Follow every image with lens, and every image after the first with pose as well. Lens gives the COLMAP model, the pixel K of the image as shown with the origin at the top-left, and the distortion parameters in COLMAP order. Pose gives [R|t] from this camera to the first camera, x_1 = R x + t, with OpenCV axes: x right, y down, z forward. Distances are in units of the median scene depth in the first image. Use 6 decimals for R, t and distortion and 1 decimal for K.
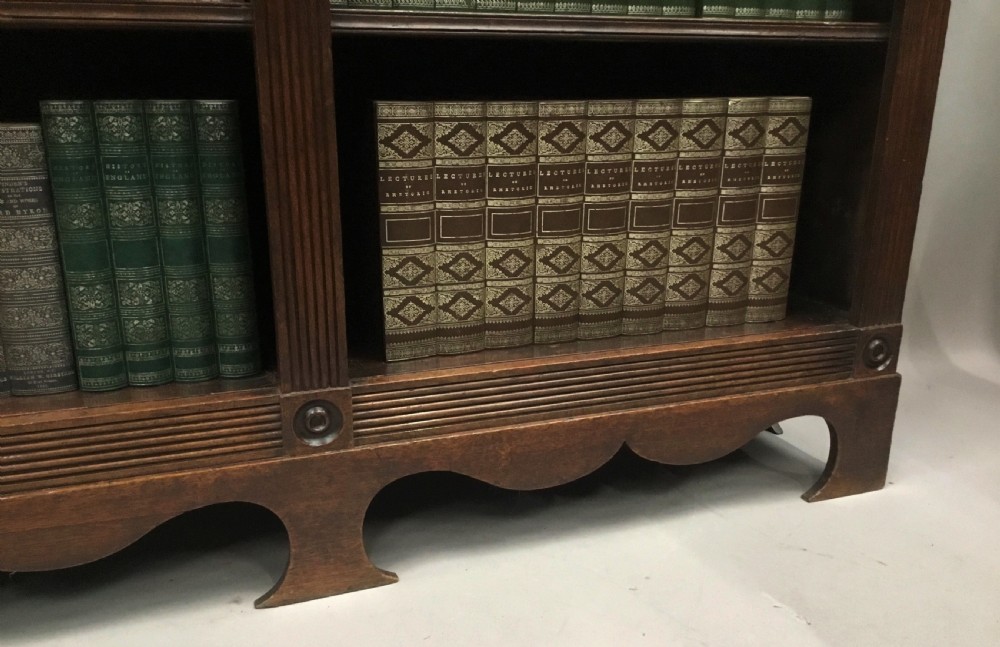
lens RADIAL K [[904.7, 0, 504.0], [0, 904.7, 374.8], [0, 0, 1]] dist [0.090850, -0.172774]
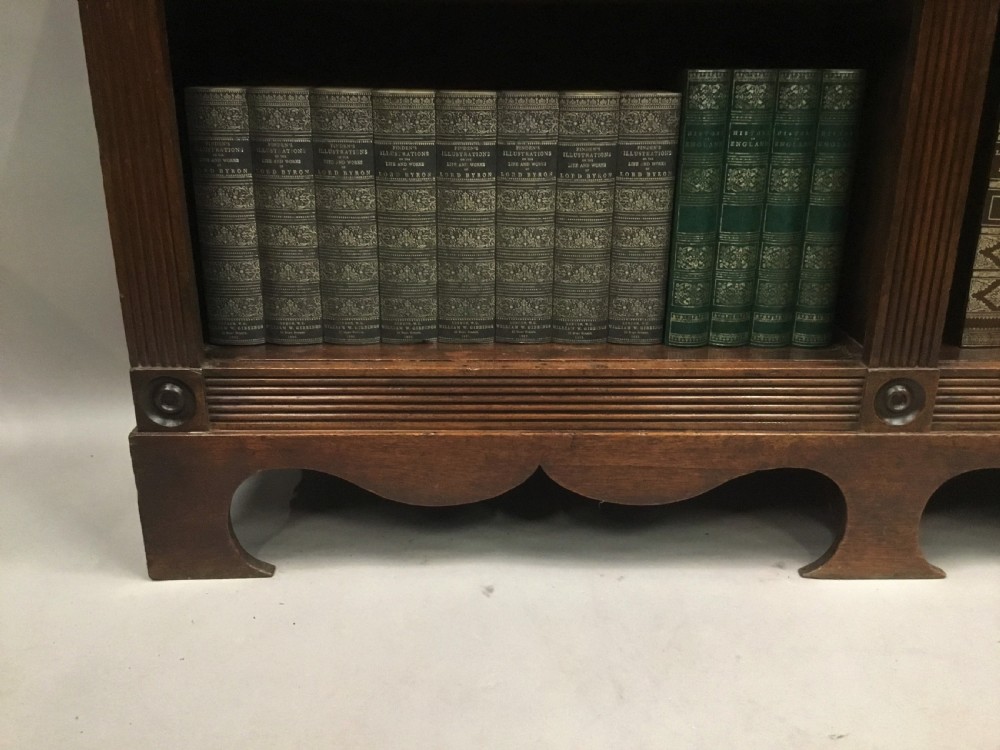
lens RADIAL K [[914.7, 0, 503.0], [0, 914.7, 374.1], [0, 0, 1]] dist [0.050096, 0.000000]
pose [[0.936577, 0.111223, -0.332346, -0.260327], [-0.107392, 0.993766, 0.029933, 0.037439], [0.333604, 0.007657, 0.942682, -0.069445]]
